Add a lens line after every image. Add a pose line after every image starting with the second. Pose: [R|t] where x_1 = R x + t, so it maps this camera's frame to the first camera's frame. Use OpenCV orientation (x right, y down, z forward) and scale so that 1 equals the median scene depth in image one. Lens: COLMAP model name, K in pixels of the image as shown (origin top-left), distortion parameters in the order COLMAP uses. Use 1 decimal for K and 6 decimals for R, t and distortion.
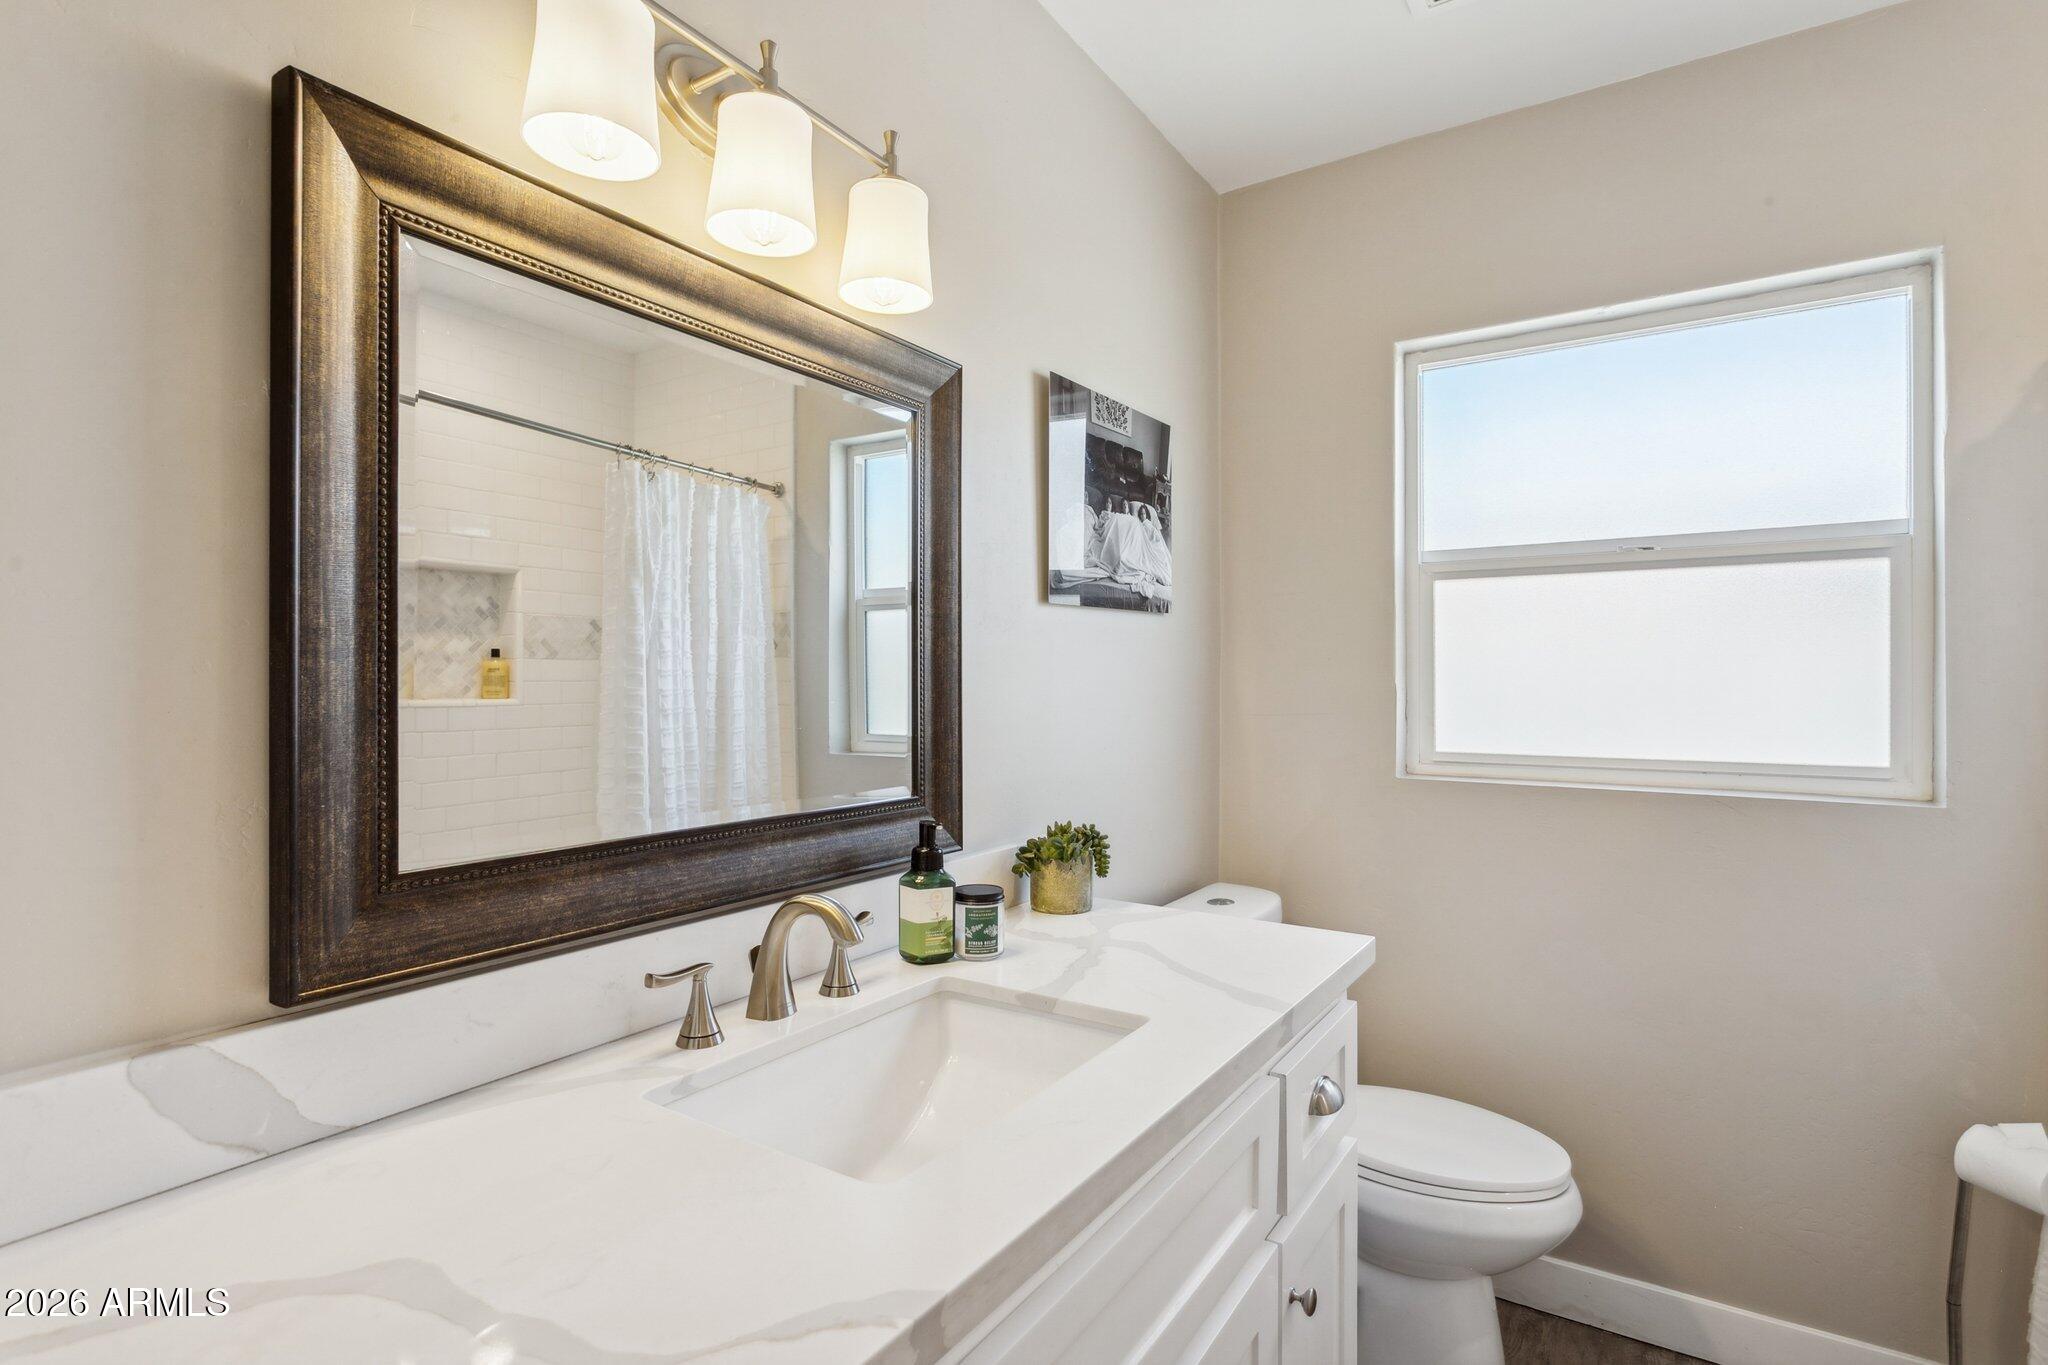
lens RADIAL K [[1051.6, 0, 979.3], [0, 1051.6, 690.3], [0, 0, 1]] dist [-0.005154, 0.000073]
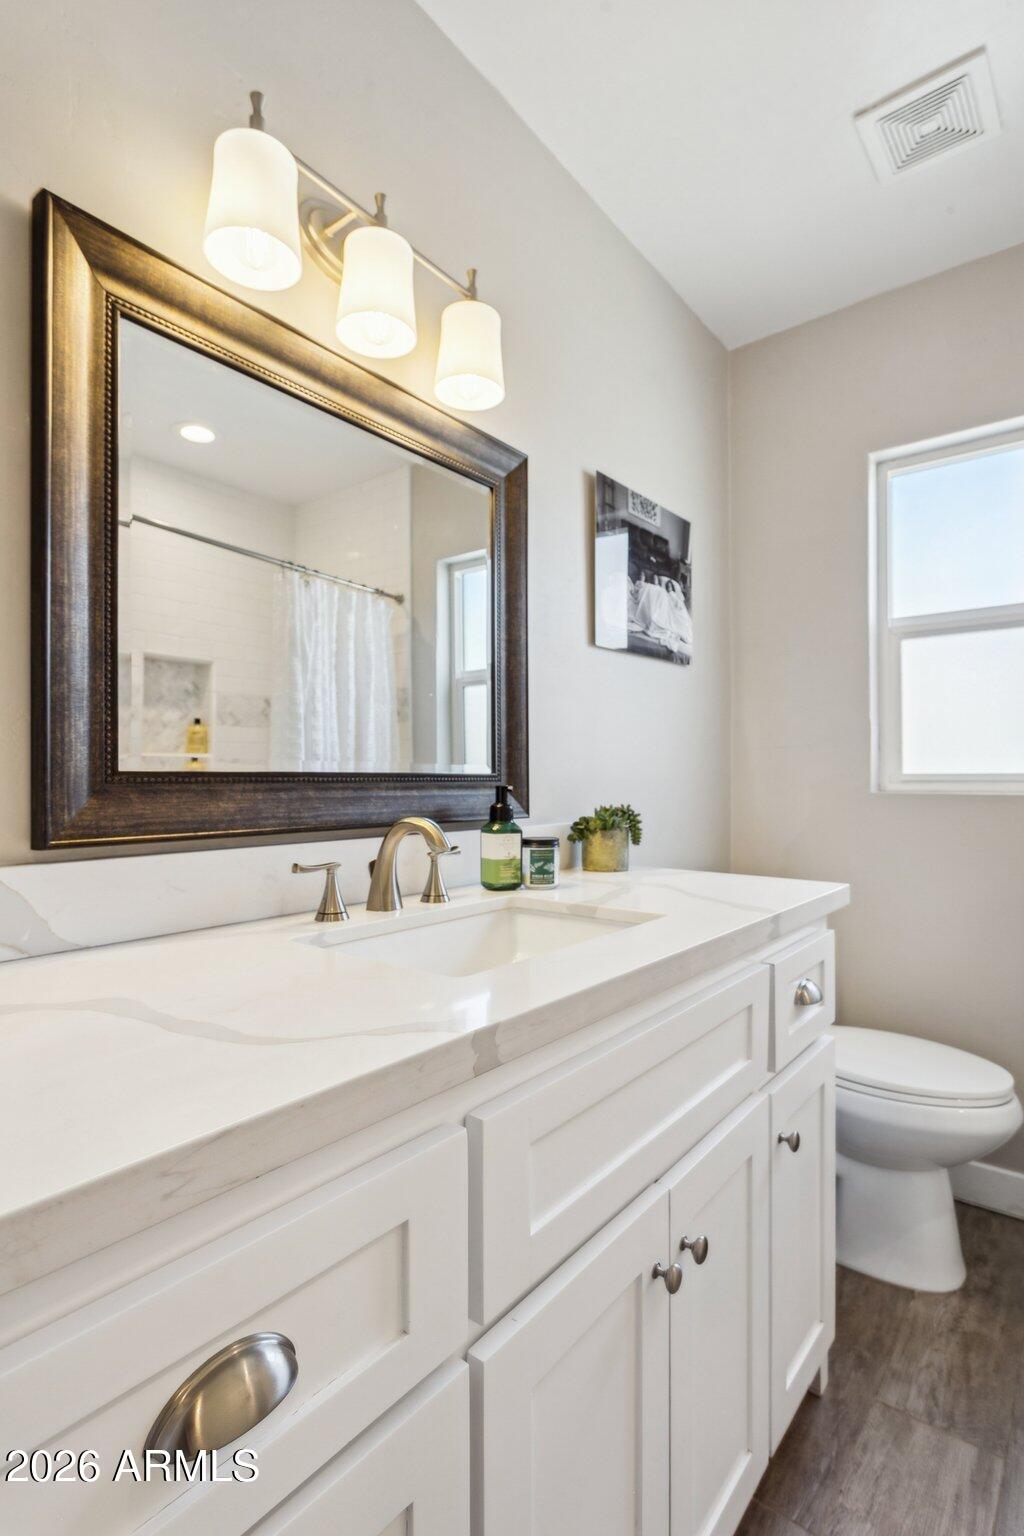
lens RADIAL K [[788.7, 0, 482.6], [0, 788.7, 777.6], [0, 0, 1]] dist [-0.005154, 0.000073]
pose [[0.996010, -0.002578, -0.089207, 0.016642], [0.002400, 0.999995, -0.002107, 0.117039], [0.089212, 0.001884, 0.996011, -0.005128]]
